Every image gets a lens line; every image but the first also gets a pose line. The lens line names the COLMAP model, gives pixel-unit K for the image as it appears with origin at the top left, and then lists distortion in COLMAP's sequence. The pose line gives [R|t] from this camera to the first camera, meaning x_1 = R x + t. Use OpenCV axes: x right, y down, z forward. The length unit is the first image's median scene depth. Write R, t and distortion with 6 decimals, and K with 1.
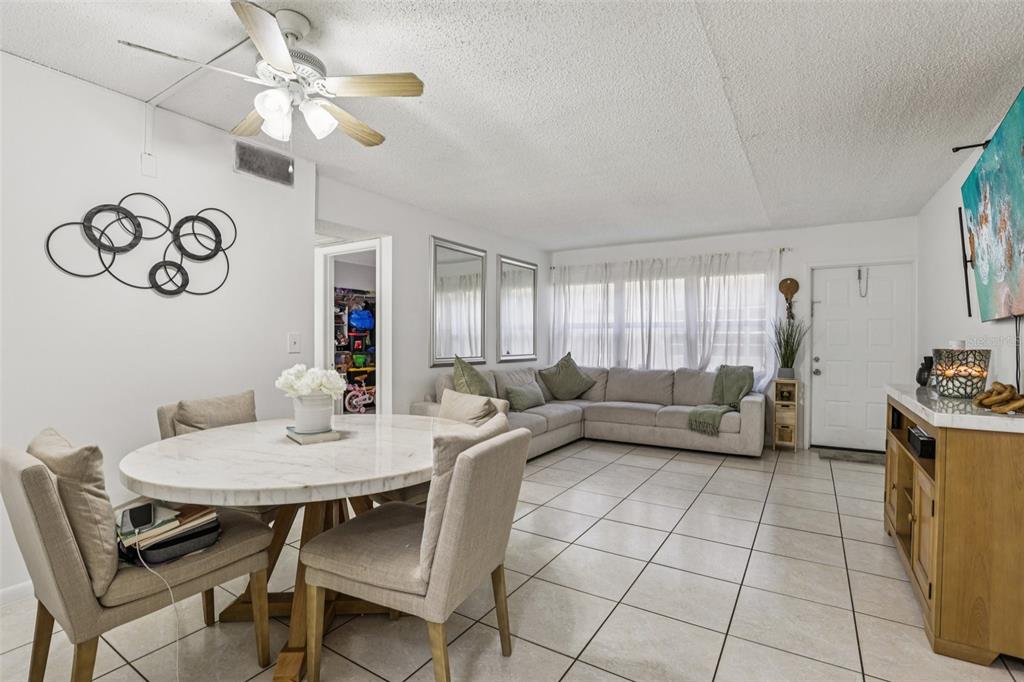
lens RADIAL K [[466.6, 0, 518.0], [0, 466.6, 345.8], [0, 0, 1]] dist [-0.039492, 0.005744]
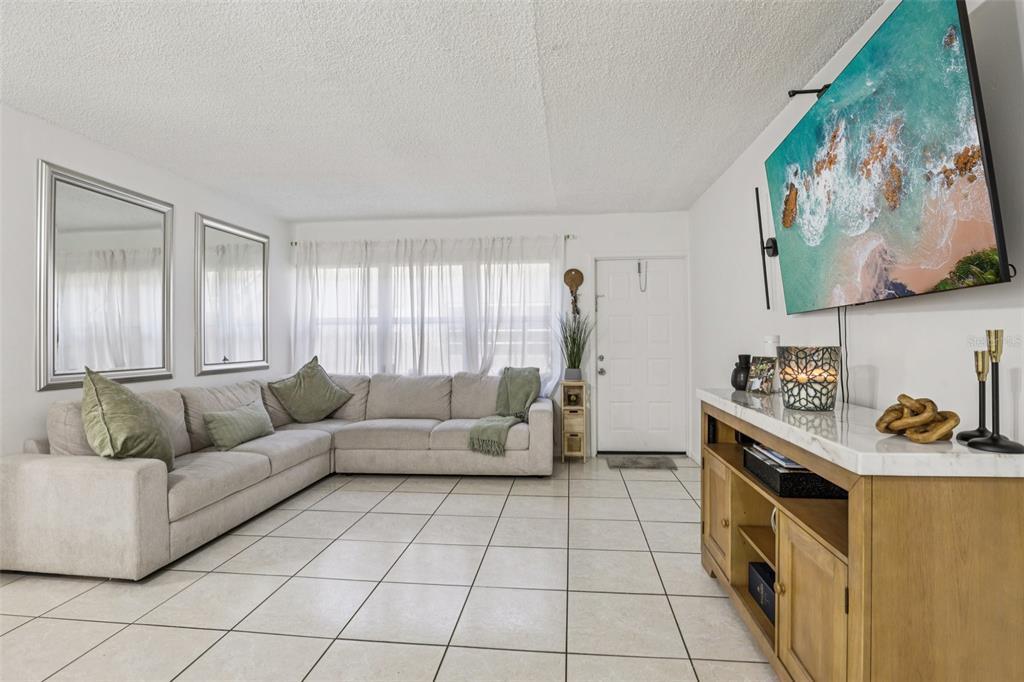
lens RADIAL K [[481.8, 0, 520.6], [0, 481.8, 336.9], [0, 0, 1]] dist [-0.034413, 0.000252]
pose [[0.895424, -0.007907, 0.445144, 0.075774], [0.015528, 0.999789, -0.013476, -0.002243], [-0.444943, 0.018979, 0.895358, 0.207007]]
